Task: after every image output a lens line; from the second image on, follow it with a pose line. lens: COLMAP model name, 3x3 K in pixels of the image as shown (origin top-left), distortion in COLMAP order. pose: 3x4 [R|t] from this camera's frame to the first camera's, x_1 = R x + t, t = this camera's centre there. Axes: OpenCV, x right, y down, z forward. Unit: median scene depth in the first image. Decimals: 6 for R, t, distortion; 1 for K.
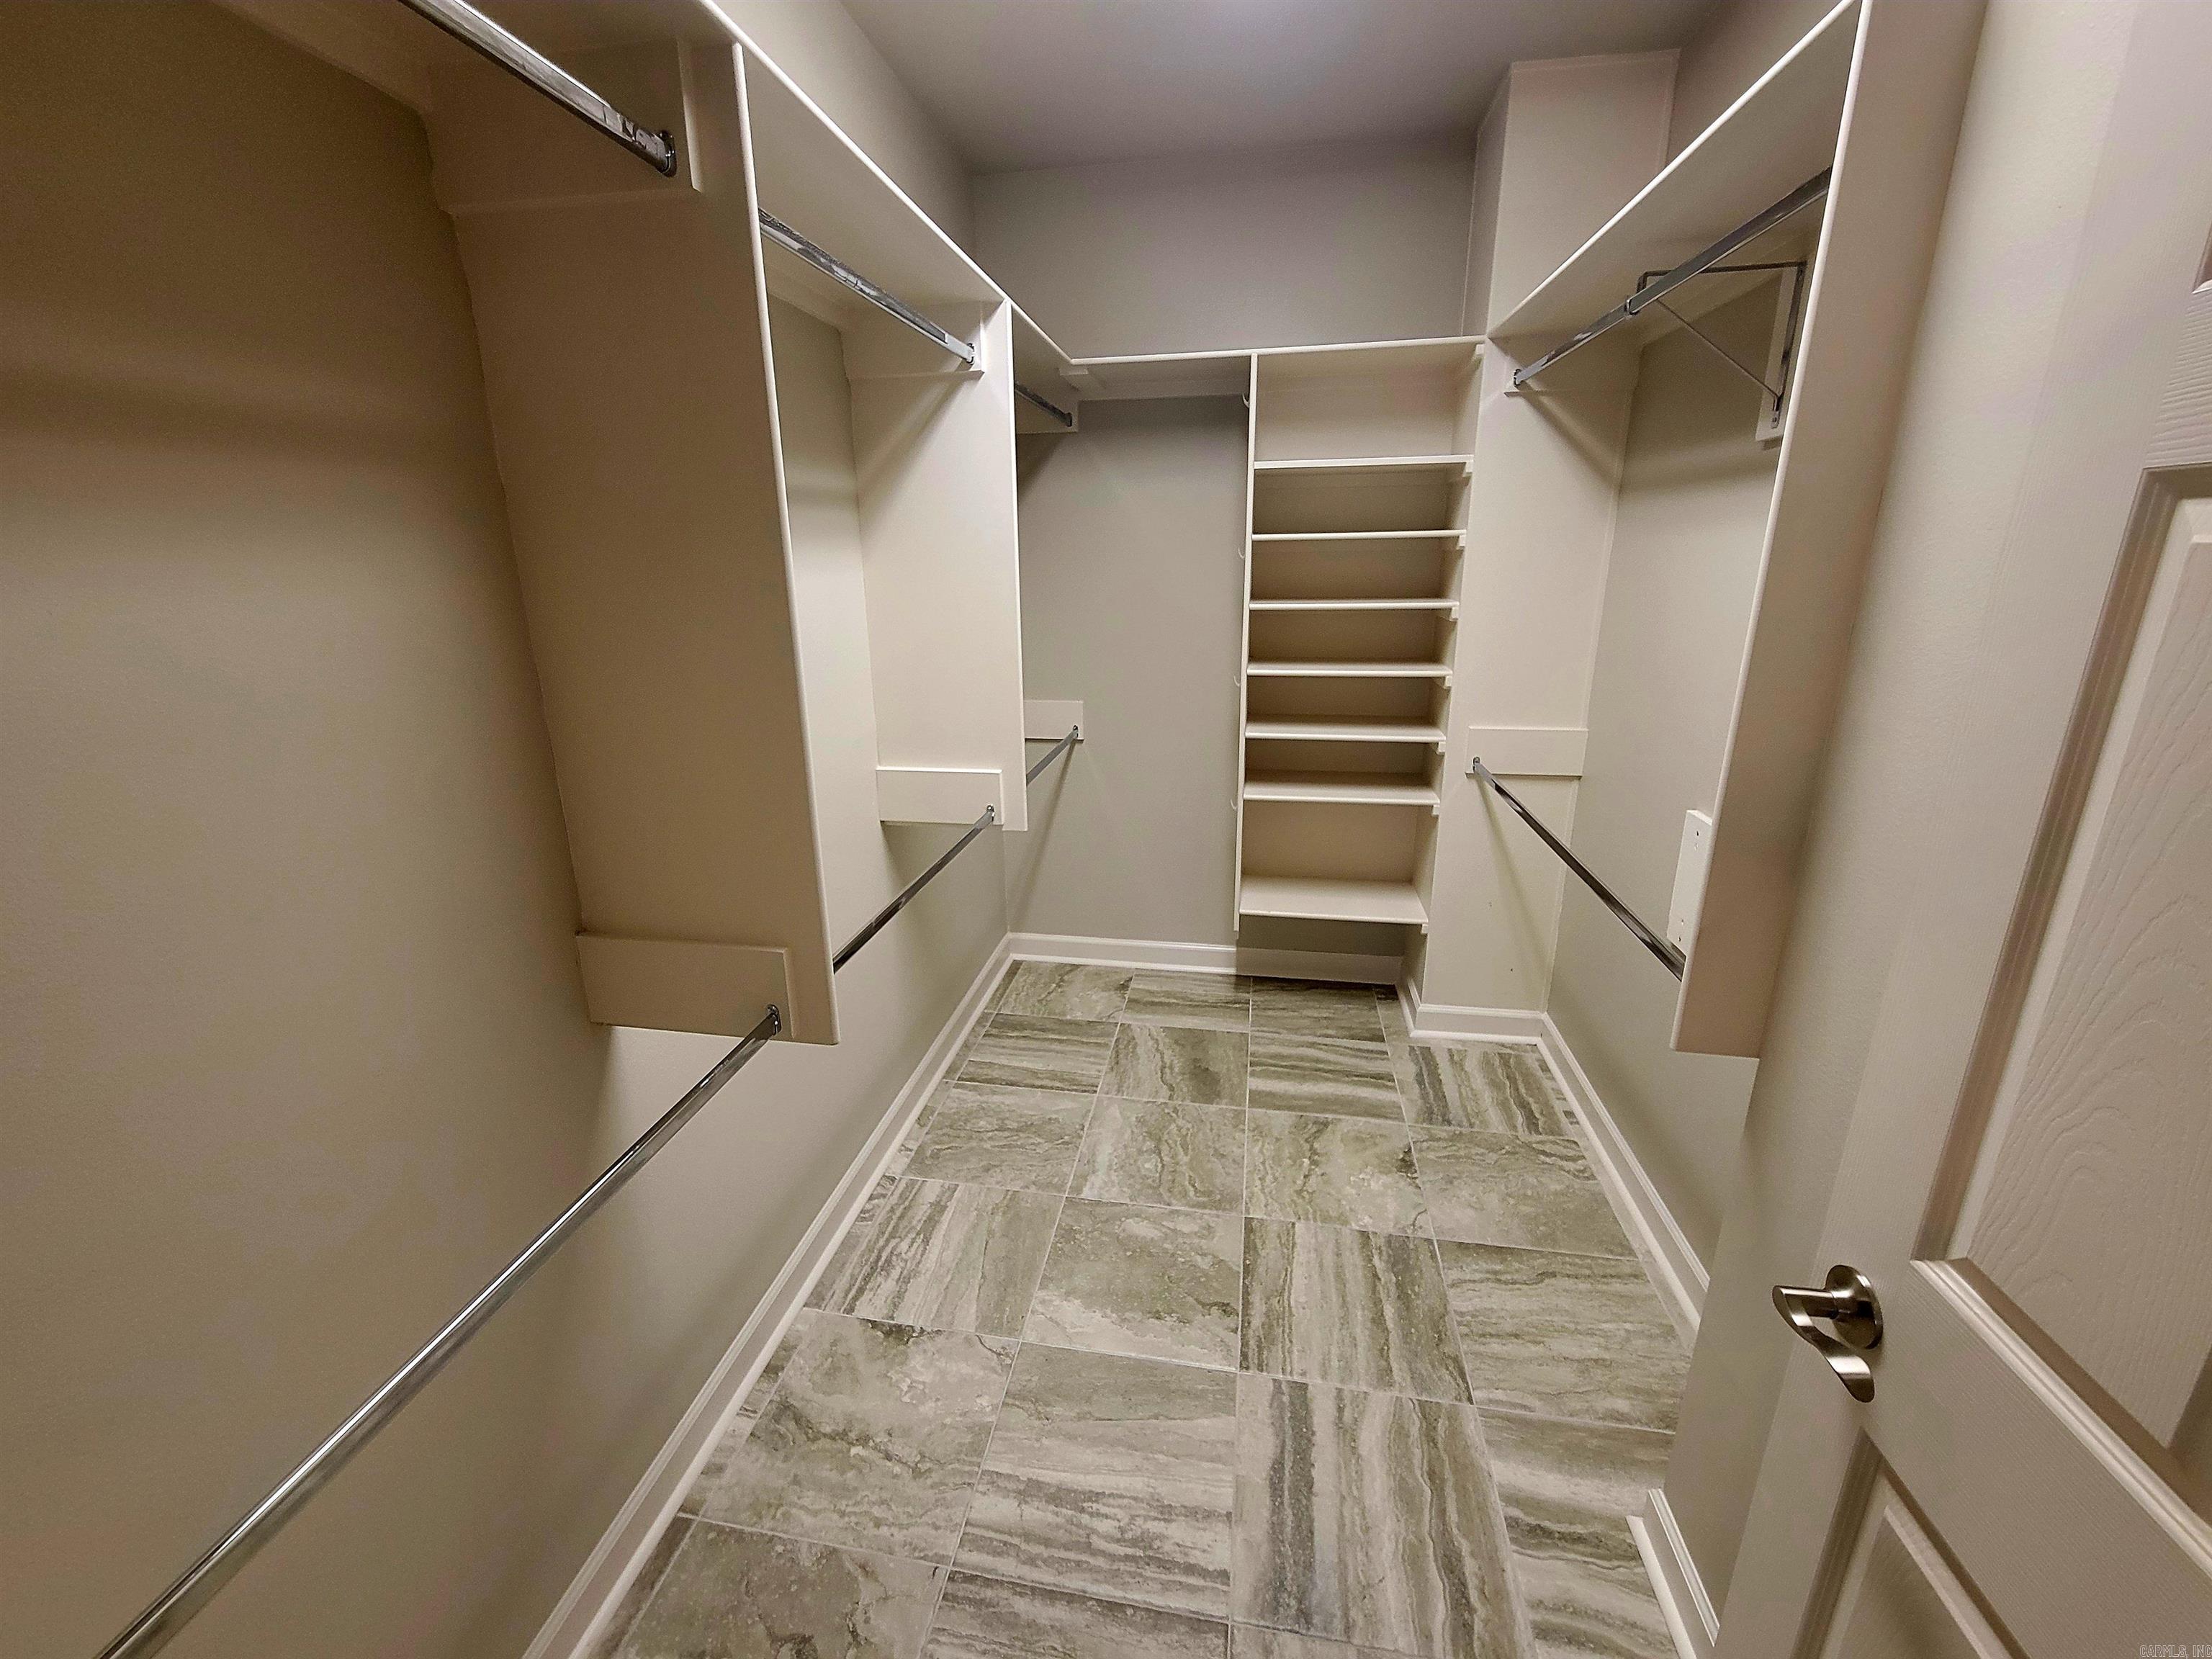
lens RADIAL K [[901.1, 0, 1089.3], [0, 901.1, 818.0], [0, 0, 1]] dist [0.008094, 0.000369]
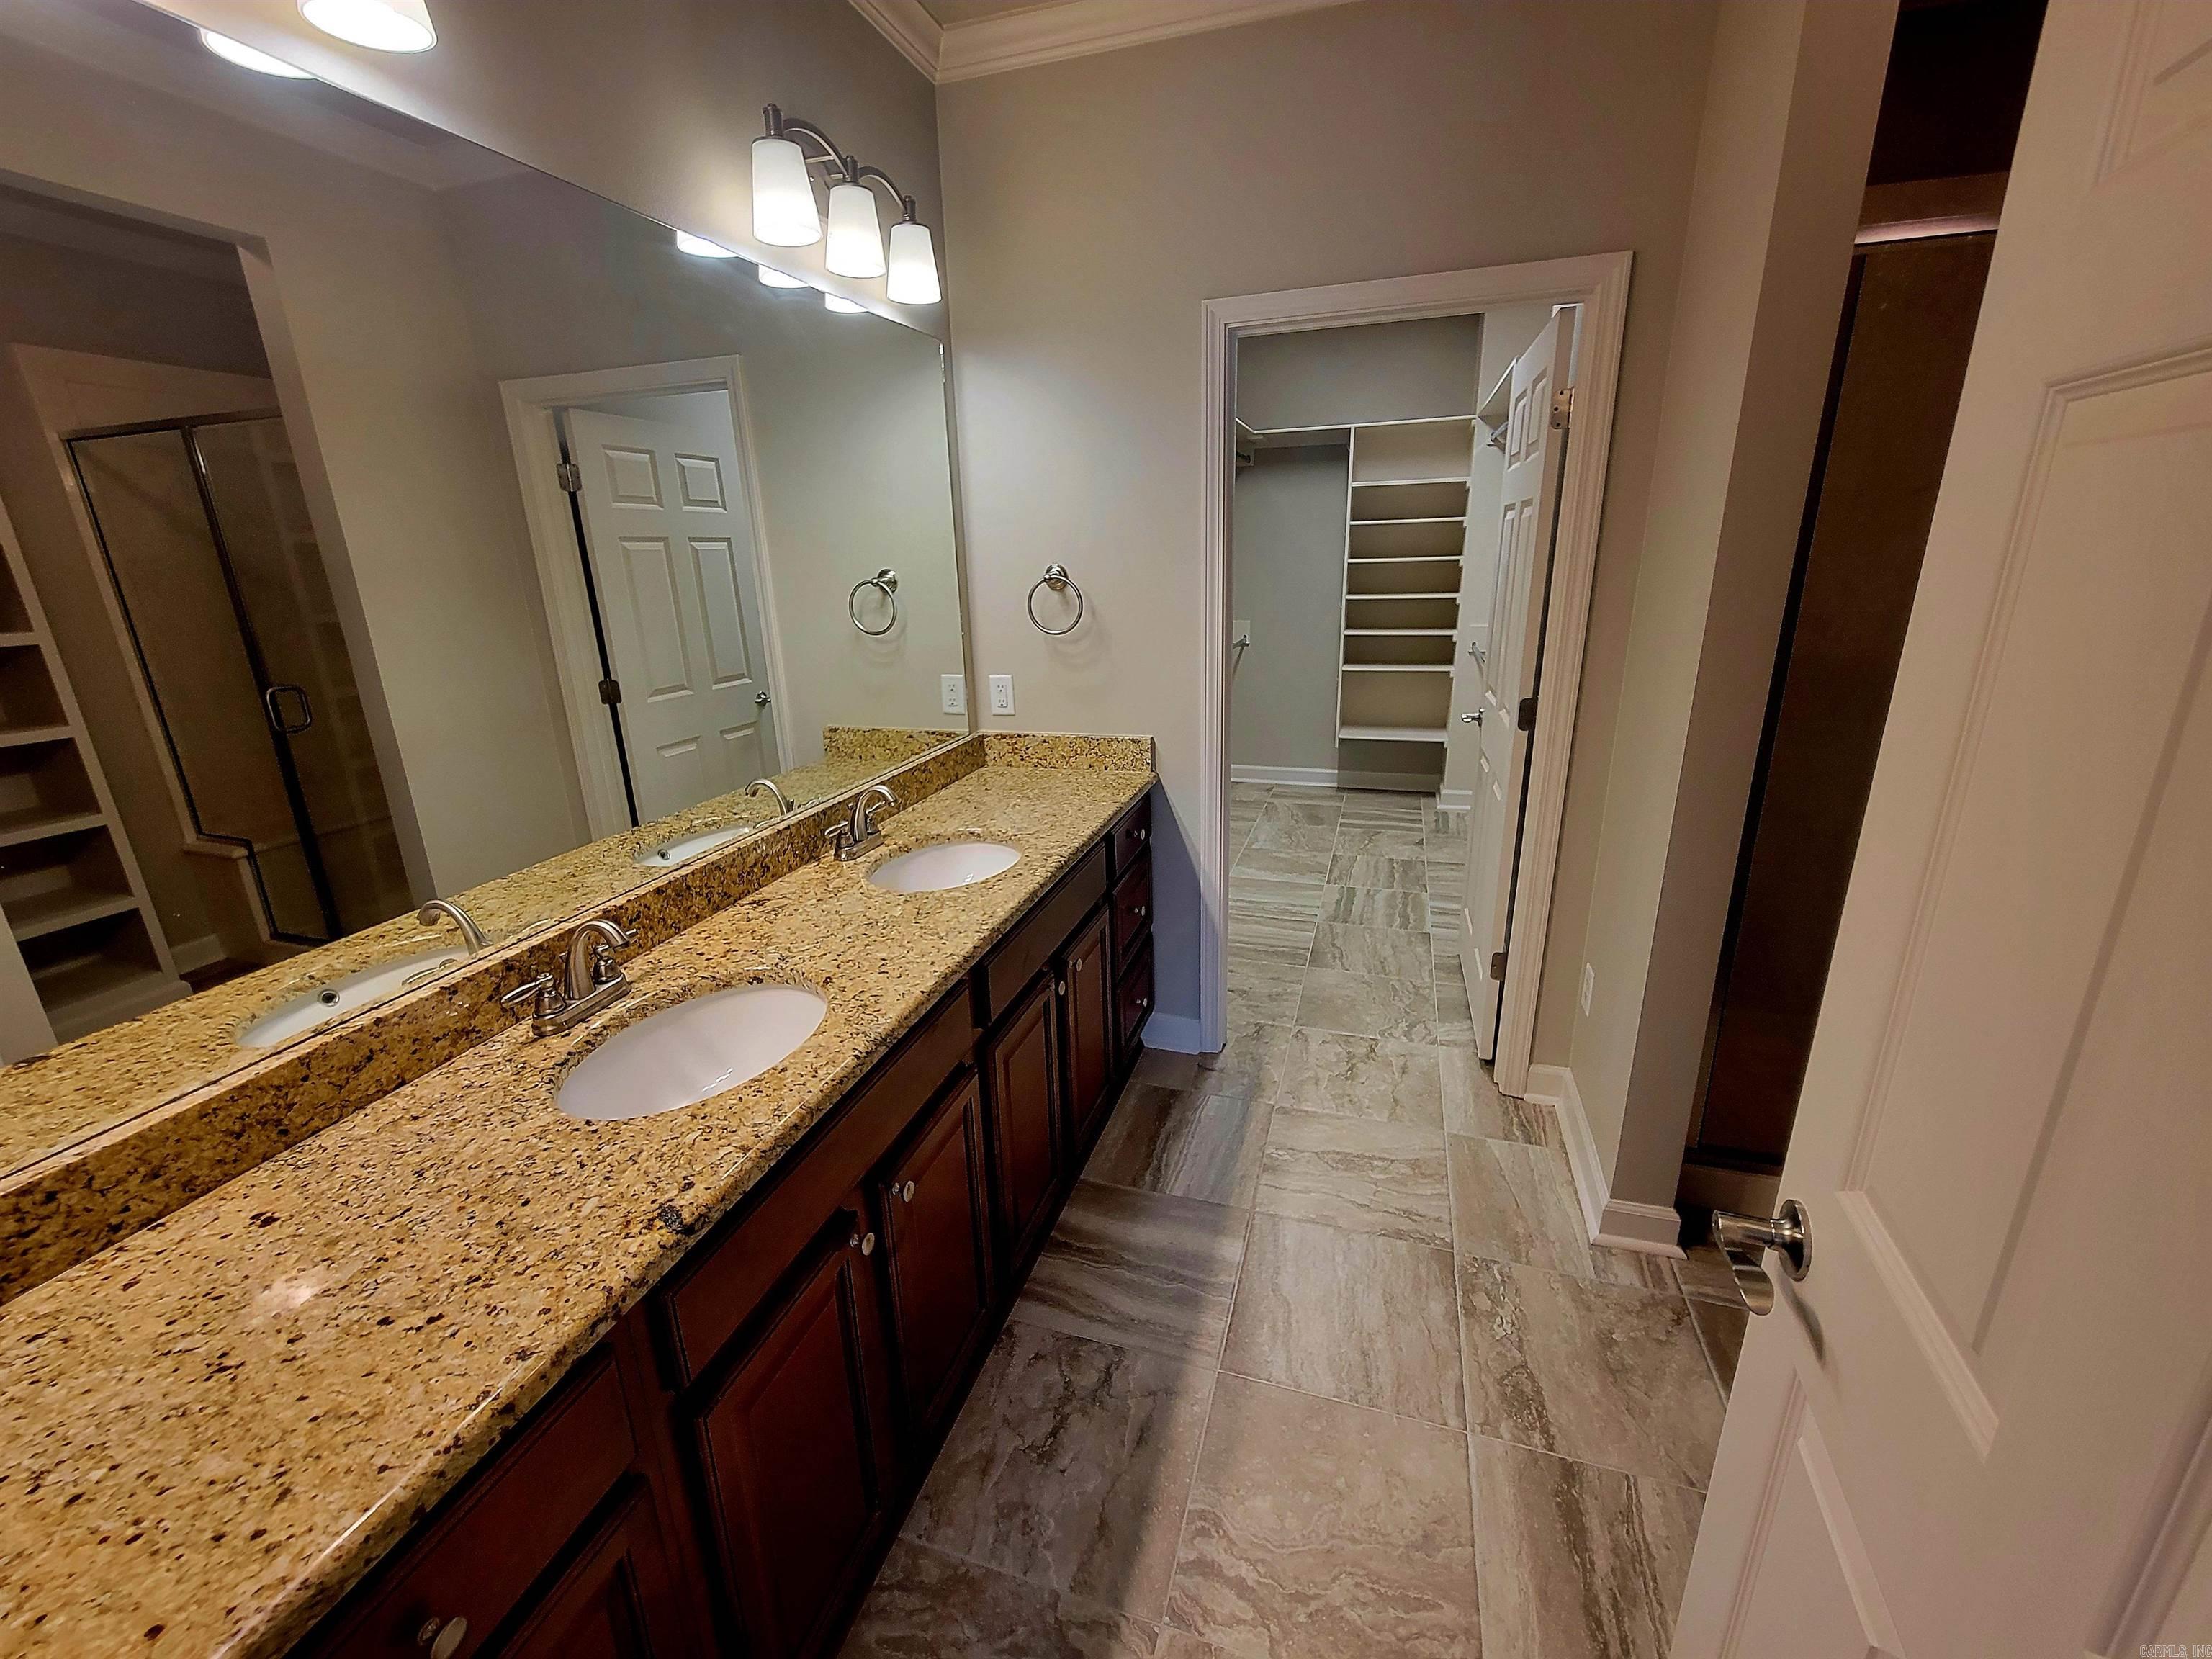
lens RADIAL K [[901.1, 0, 1089.3], [0, 901.1, 818.0], [0, 0, 1]] dist [0.008094, 0.000369]
pose [[0.990910, 0.025729, -0.132042, -0.089349], [-0.024133, 0.999615, 0.013672, 0.280756], [0.132343, -0.010361, 0.991150, -0.911675]]
